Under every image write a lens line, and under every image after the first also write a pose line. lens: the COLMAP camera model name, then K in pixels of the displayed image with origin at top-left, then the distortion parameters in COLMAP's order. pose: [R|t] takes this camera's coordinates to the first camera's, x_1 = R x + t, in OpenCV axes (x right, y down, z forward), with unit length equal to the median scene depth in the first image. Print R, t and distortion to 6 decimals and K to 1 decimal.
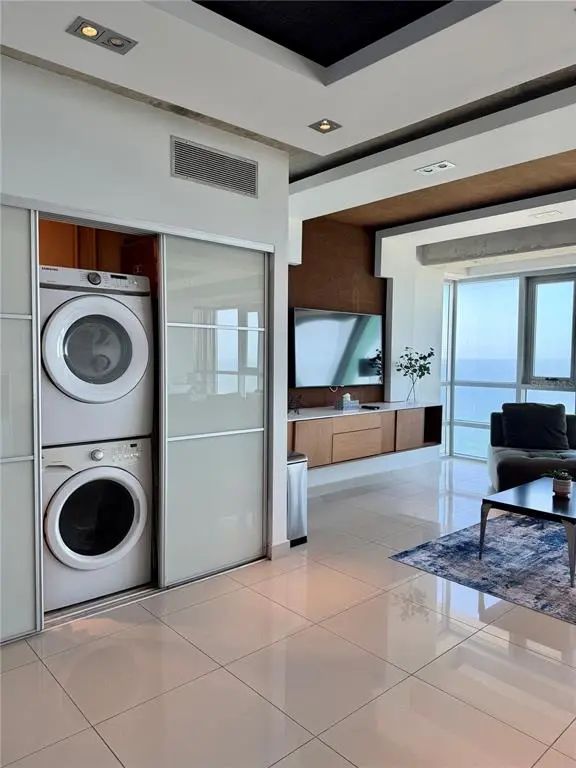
lens RADIAL K [[543.3, 0, 288.0], [0, 543.3, 384.0], [0, 0, 1]] dist [0.136274, -0.220349]
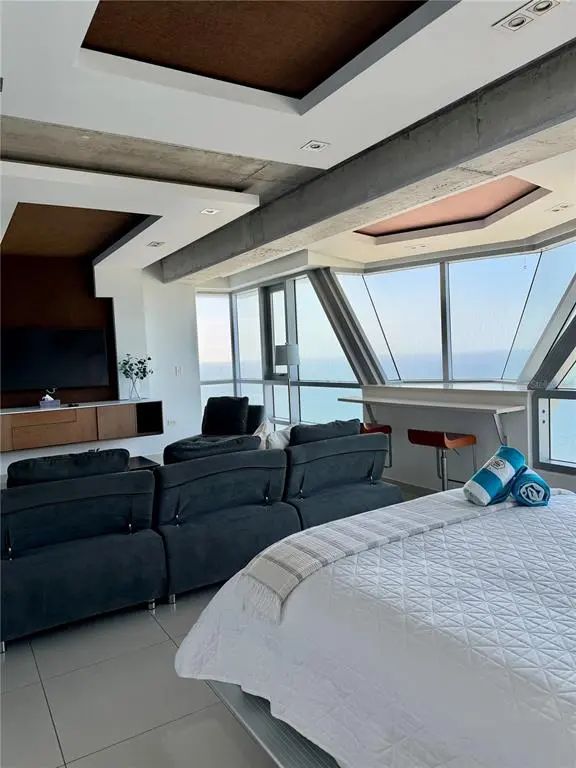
lens RADIAL K [[543.3, 0, 288.0], [0, 543.3, 384.0], [0, 0, 1]] dist [0.136274, -0.220349]
pose [[0.983572, -0.038964, -0.176260, 0.913137], [0.038658, 0.999239, -0.005173, 0.021843], [0.176327, -0.001726, 0.984330, -0.147697]]
